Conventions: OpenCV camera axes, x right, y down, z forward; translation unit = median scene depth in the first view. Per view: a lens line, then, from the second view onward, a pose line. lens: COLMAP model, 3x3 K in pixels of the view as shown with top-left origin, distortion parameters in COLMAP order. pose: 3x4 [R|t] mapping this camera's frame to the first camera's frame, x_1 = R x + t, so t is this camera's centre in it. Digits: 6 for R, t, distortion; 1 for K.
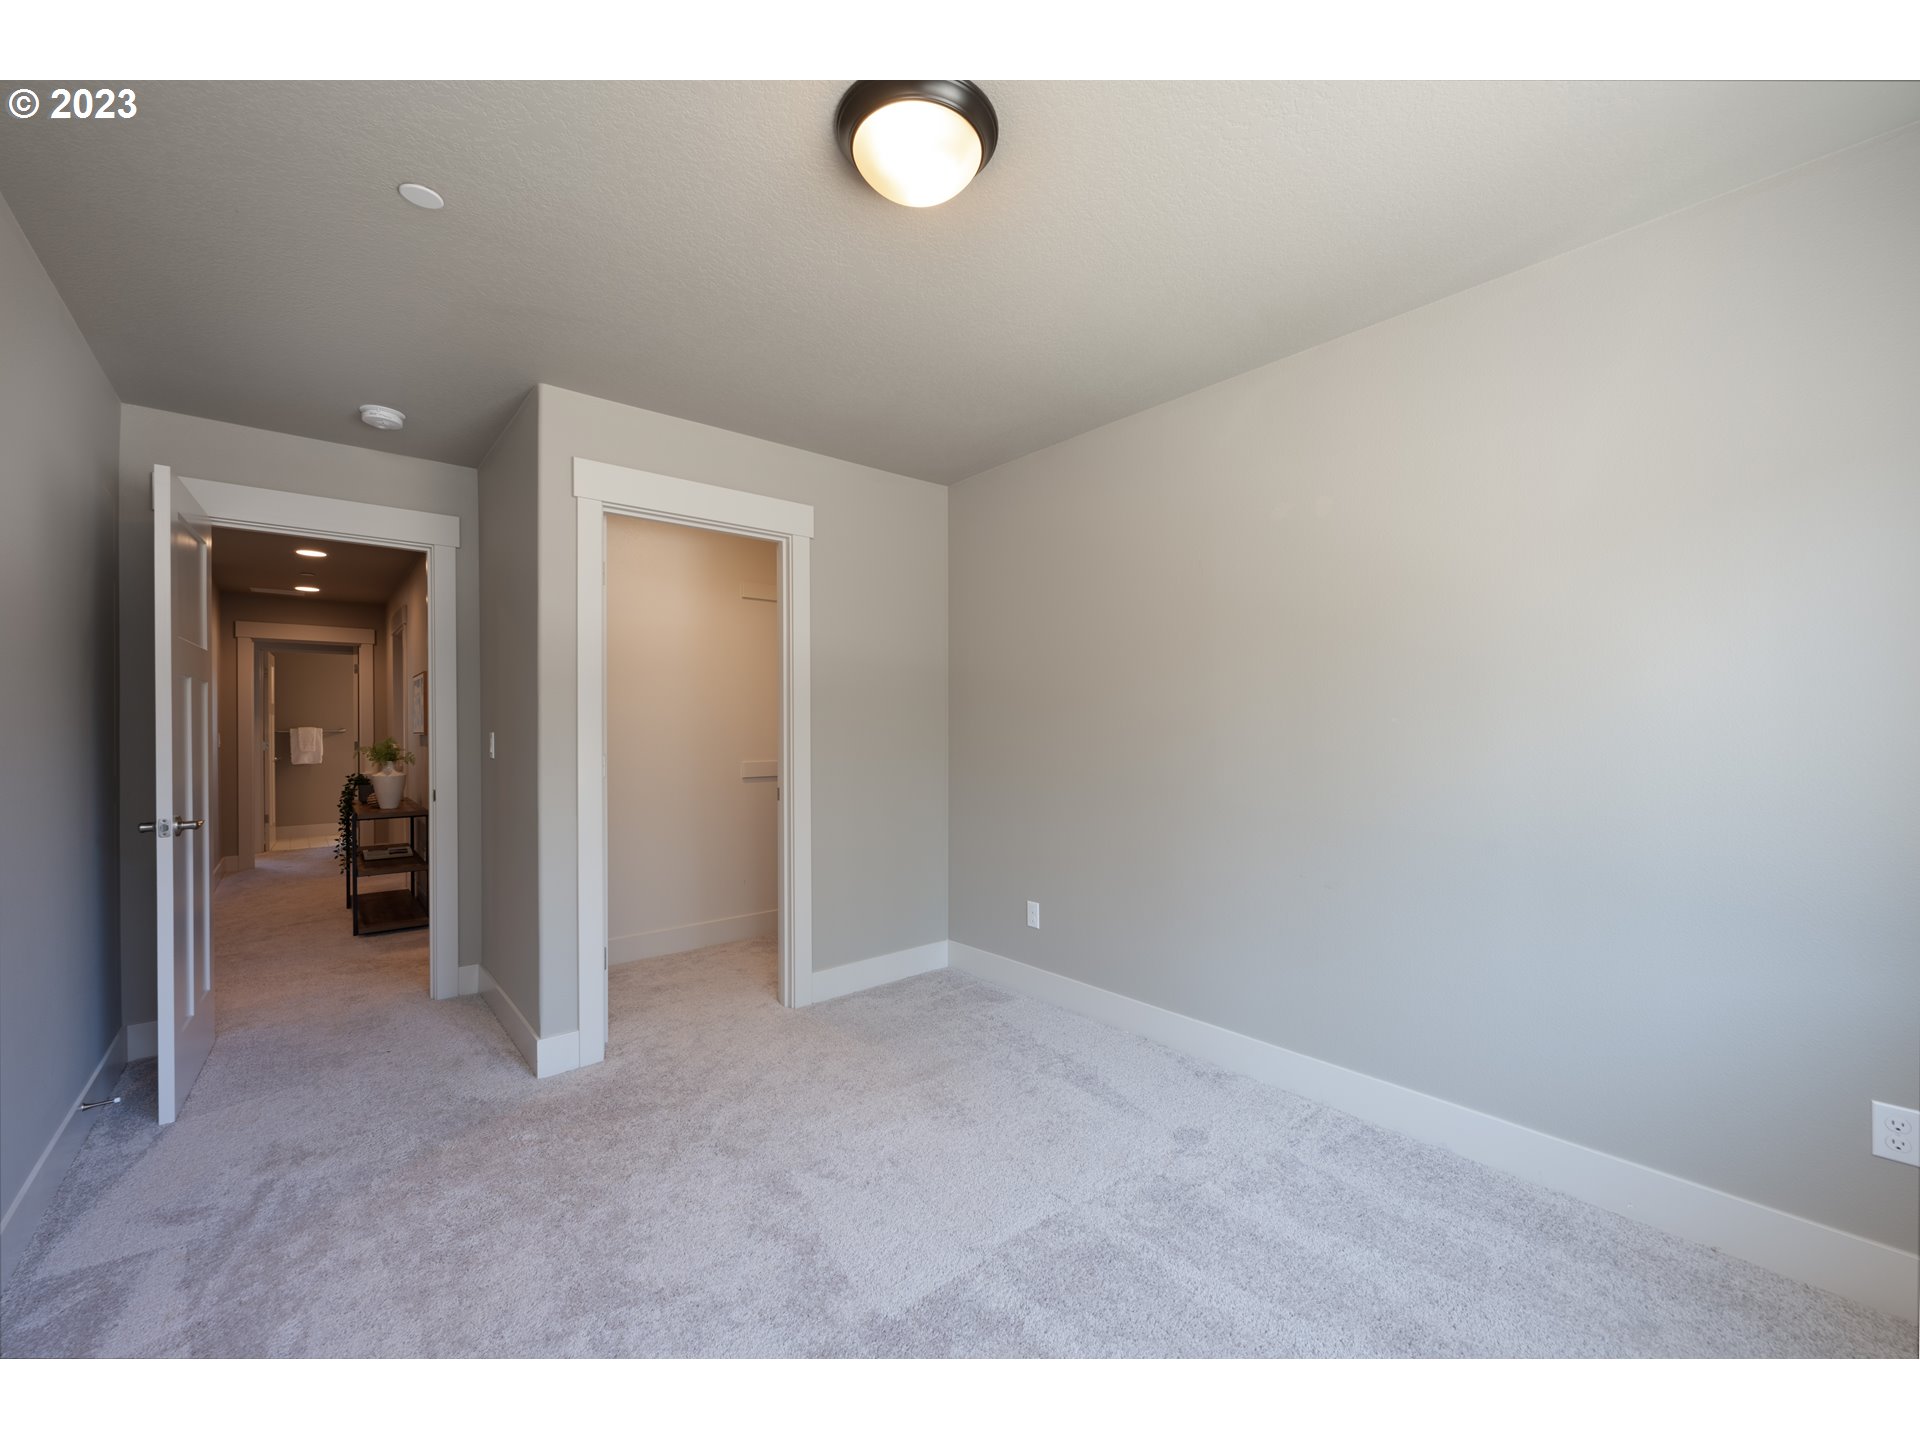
lens RADIAL K [[774.5, 0, 952.0], [0, 774.5, 722.4], [0, 0, 1]] dist [-0.000114, -0.000055]
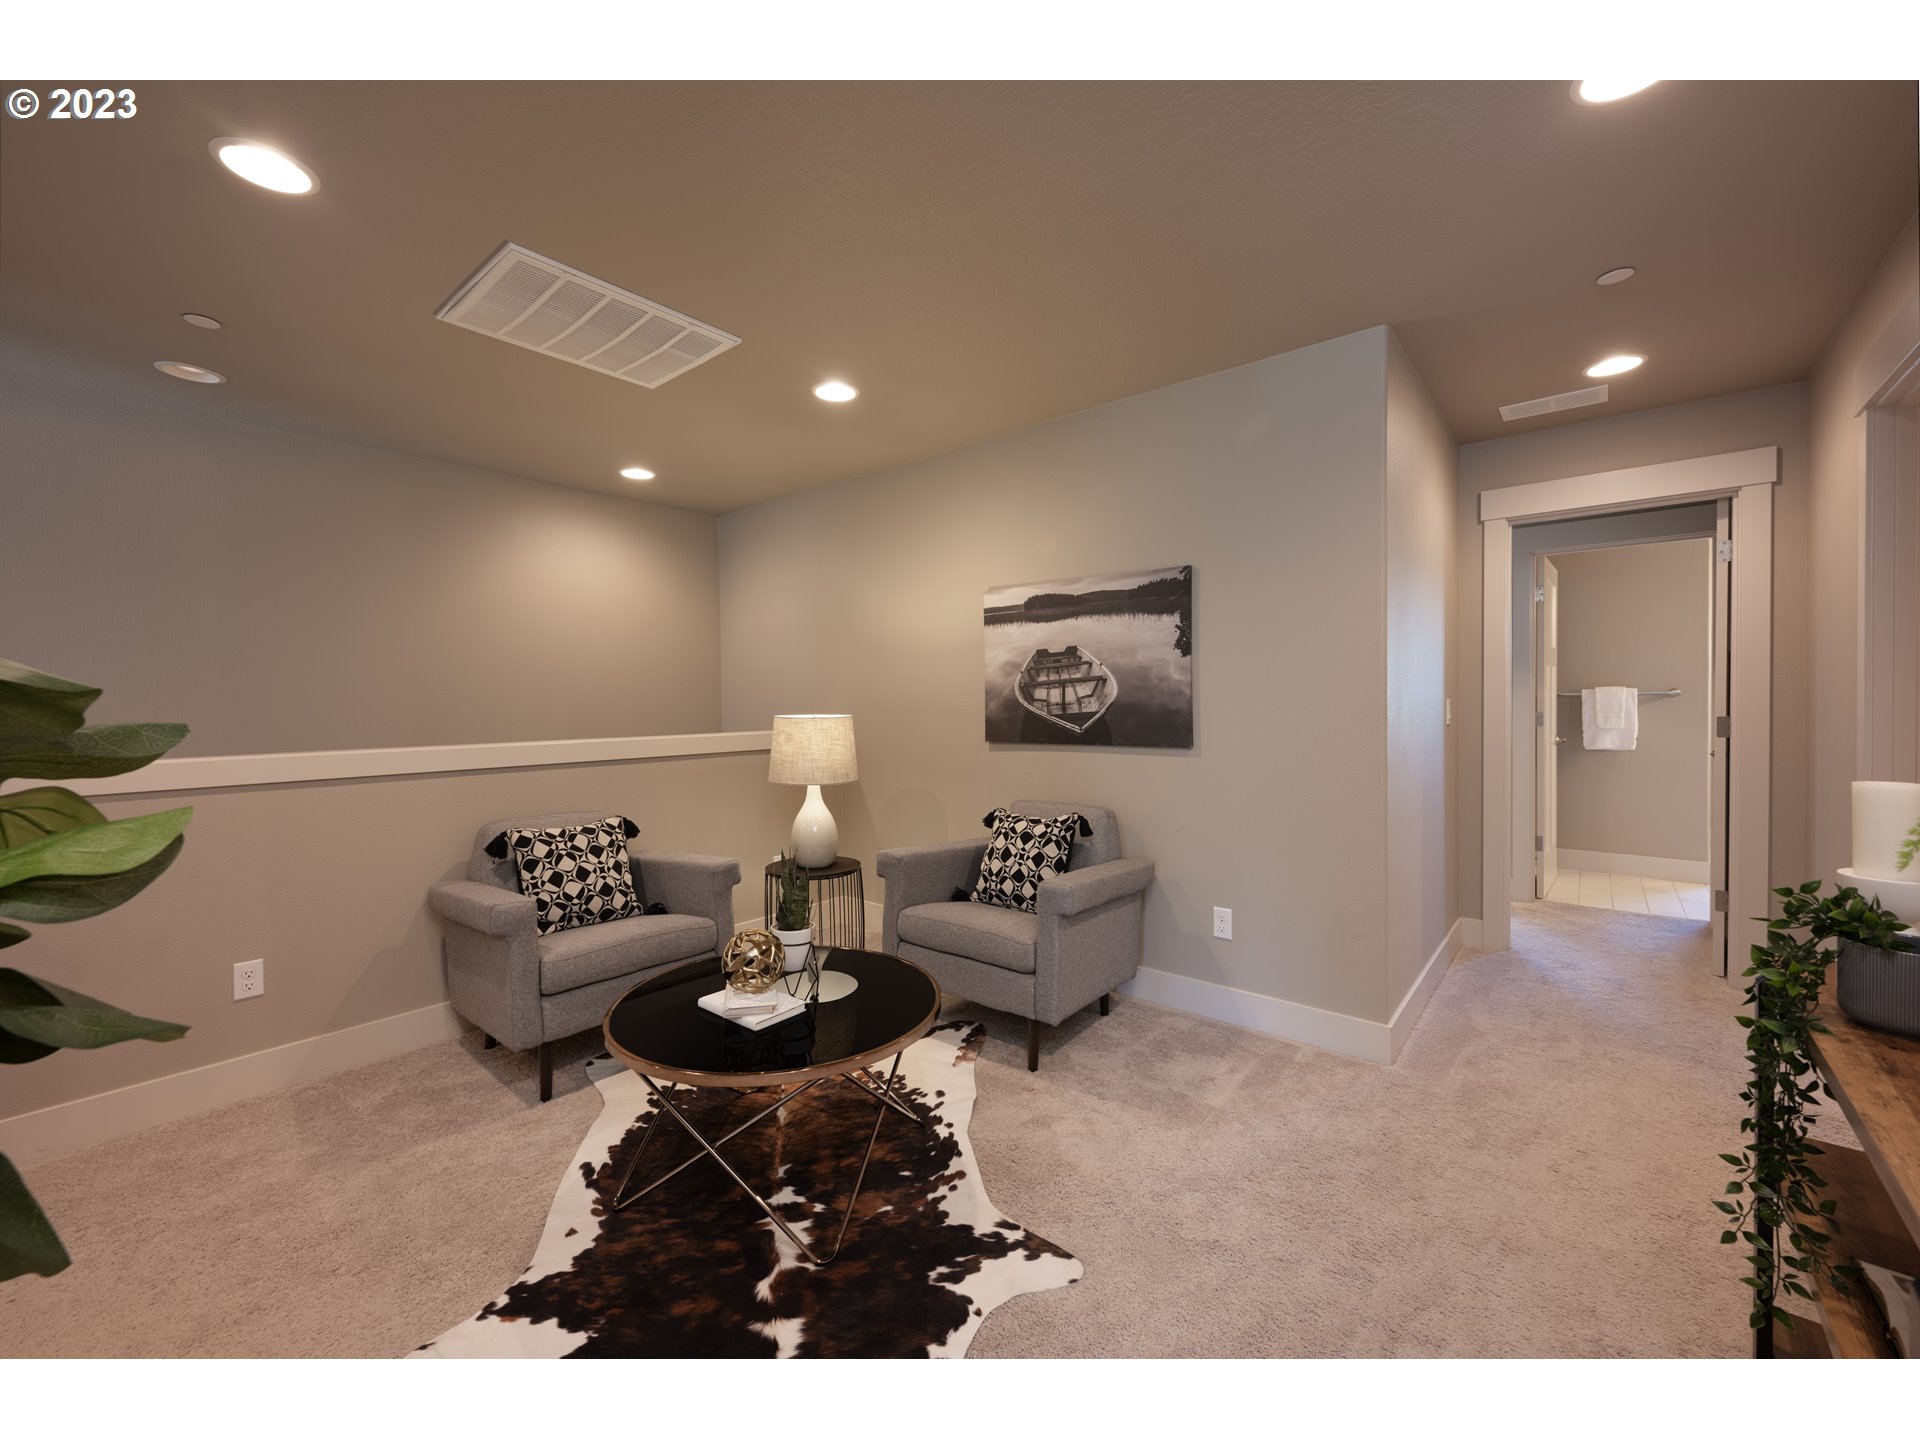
lens RADIAL K [[774.5, 0, 952.0], [0, 774.5, 722.4], [0, 0, 1]] dist [-0.000114, -0.000055]
pose [[0.170936, 0.027708, -0.984892, -0.366680], [0.019201, 0.999321, 0.031446, 0.005937], [0.985095, -0.024286, 0.170288, 0.440686]]
